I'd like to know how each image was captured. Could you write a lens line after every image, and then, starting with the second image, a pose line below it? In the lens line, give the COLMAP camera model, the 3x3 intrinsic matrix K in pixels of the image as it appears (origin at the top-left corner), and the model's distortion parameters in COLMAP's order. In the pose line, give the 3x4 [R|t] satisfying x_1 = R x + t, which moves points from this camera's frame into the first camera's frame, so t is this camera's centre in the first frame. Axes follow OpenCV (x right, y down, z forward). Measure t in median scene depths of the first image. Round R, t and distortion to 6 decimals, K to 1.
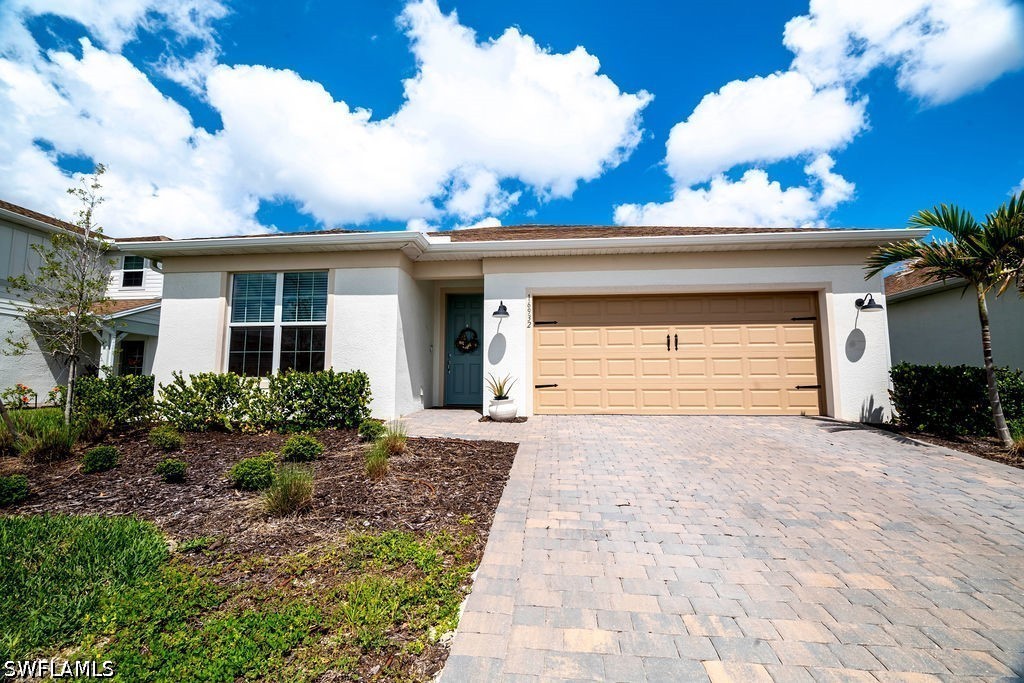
lens RADIAL K [[438.4, 0, 513.6], [0, 438.4, 340.2], [0, 0, 1]] dist [-0.000272, -0.015435]
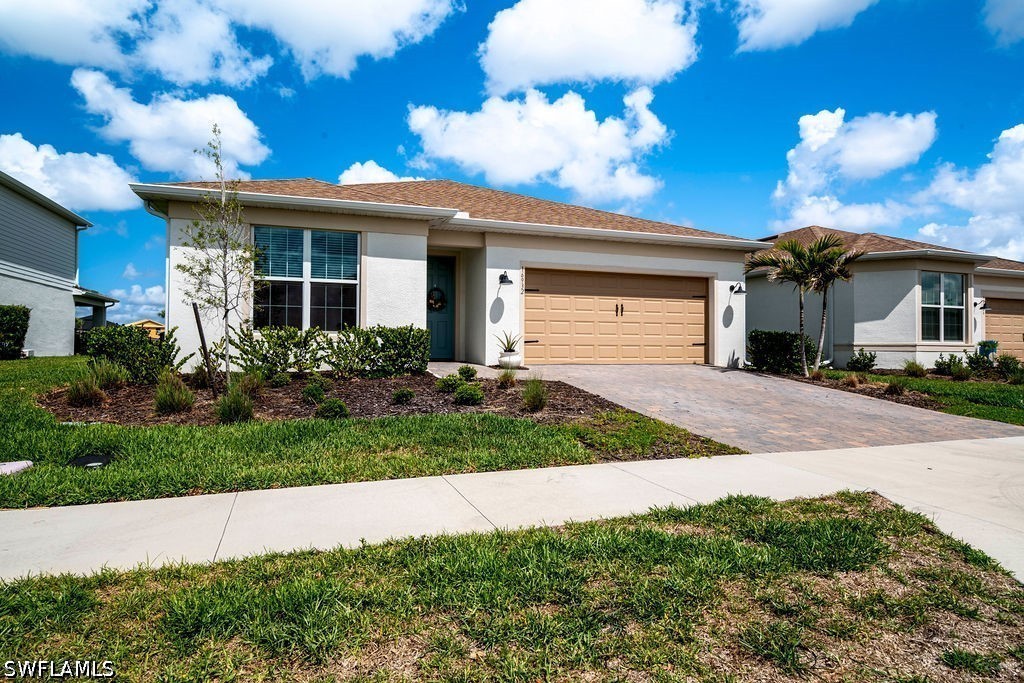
lens RADIAL K [[601.5, 0, 512.6], [0, 601.5, 341.8], [0, 0, 1]] dist [0.045613, 0.000499]
pose [[0.901704, 0.009217, 0.432255, -0.711798], [-0.050280, 0.995225, 0.083666, -0.035140], [-0.429420, -0.097175, 0.897862, -0.506023]]
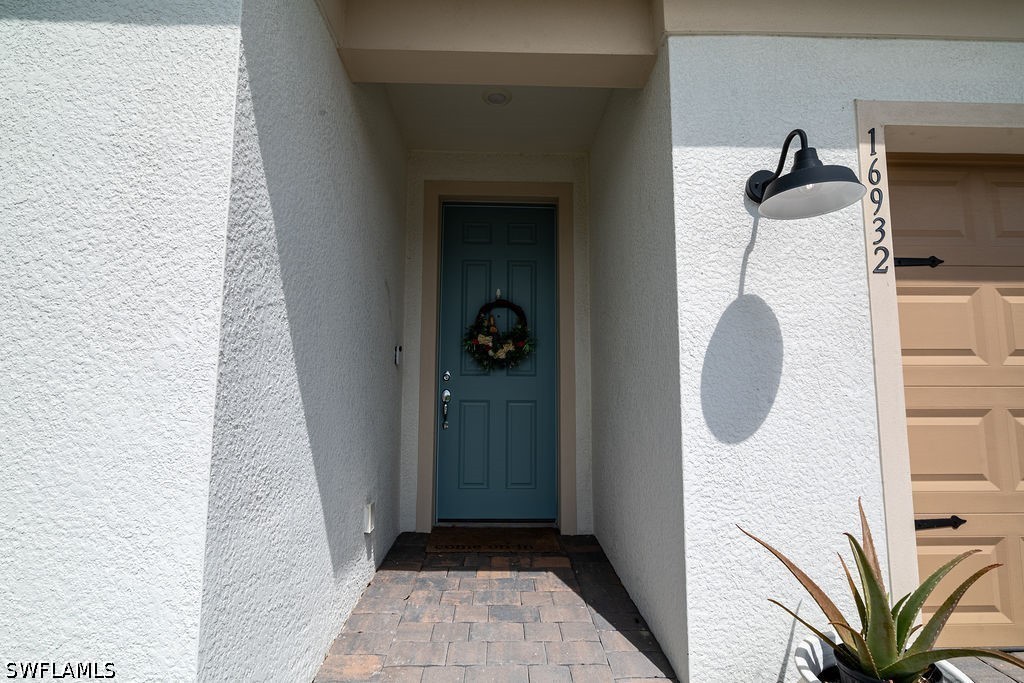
lens RADIAL K [[467.9, 0, 511.2], [0, 467.9, 344.7], [0, 0, 1]] dist [-0.001490, 0.000032]
pose [[0.991710, 0.014354, 0.127695, -0.179982], [-0.015324, 0.999861, 0.006622, 0.008707], [-0.127582, -0.008524, 0.991791, 0.789435]]
